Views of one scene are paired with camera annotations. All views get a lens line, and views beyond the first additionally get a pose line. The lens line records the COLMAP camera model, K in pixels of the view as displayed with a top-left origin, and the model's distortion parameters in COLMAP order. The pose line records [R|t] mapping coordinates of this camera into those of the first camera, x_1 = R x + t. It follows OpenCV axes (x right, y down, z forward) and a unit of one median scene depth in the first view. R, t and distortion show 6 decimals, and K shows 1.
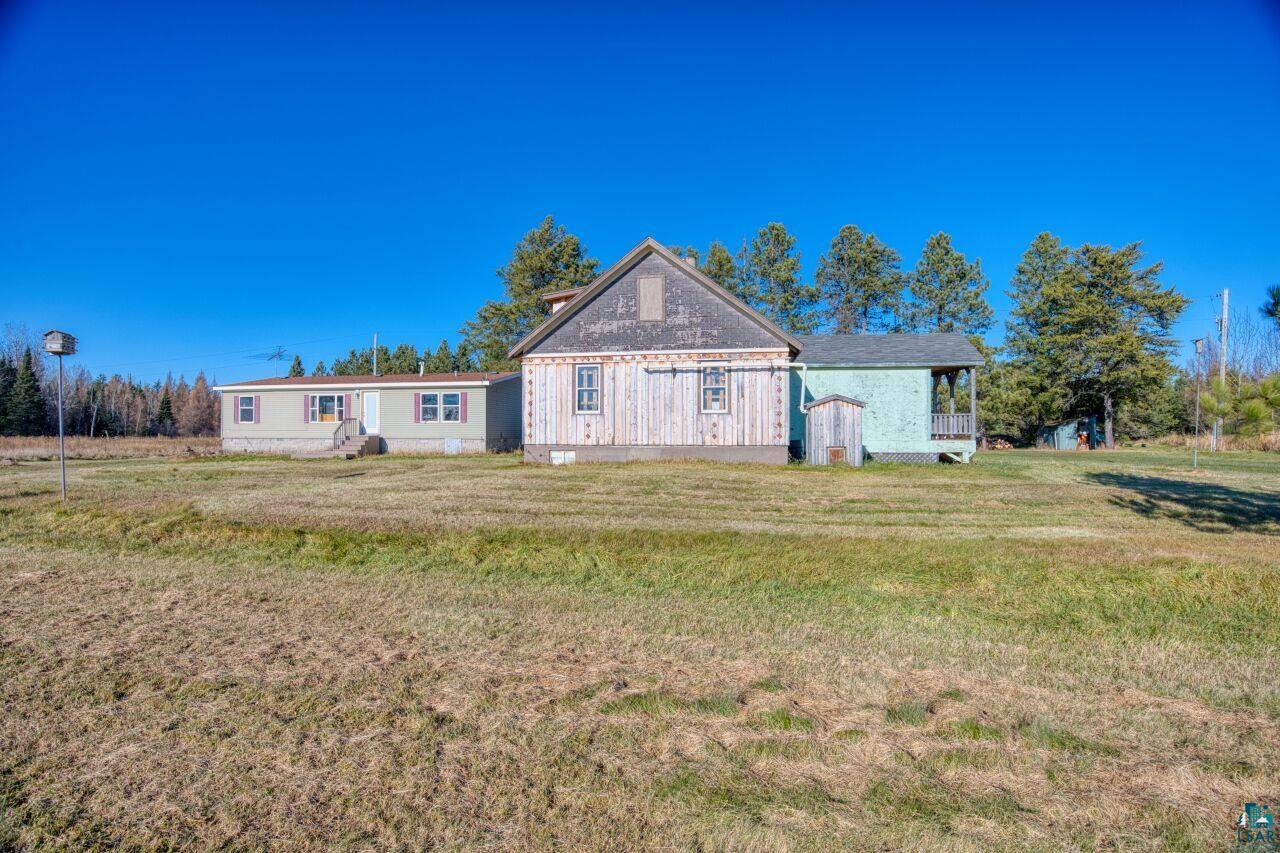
lens RADIAL K [[512.5, 0, 641.8], [0, 512.5, 427.4], [0, 0, 1]] dist [-0.013962, -0.008222]
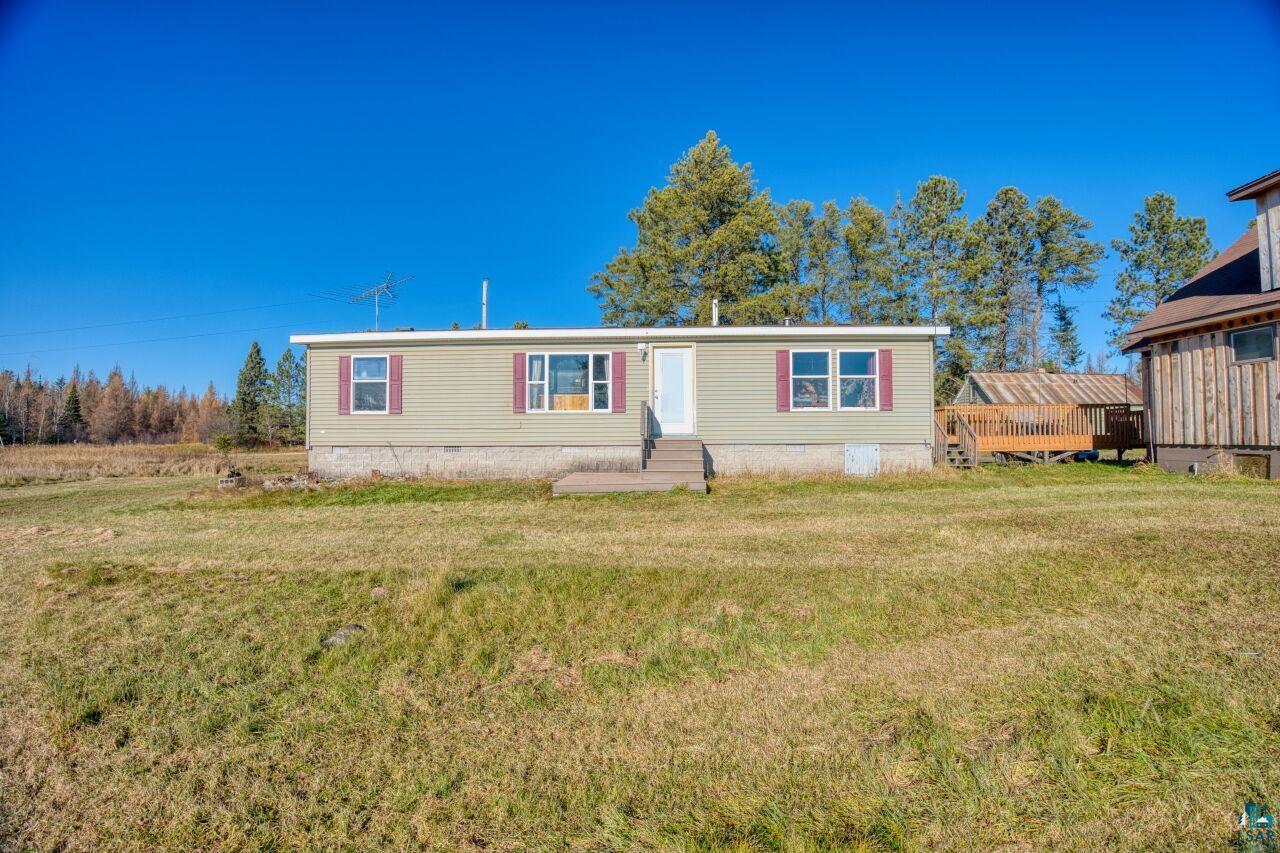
lens RADIAL K [[512.5, 0, 641.8], [0, 512.5, 427.4], [0, 0, 1]] dist [-0.013962, -0.008222]
pose [[0.994011, -0.000260, 0.109275, -0.605600], [0.001601, 0.999924, -0.012188, 0.010749], [-0.109264, 0.012290, 0.993937, 0.524637]]
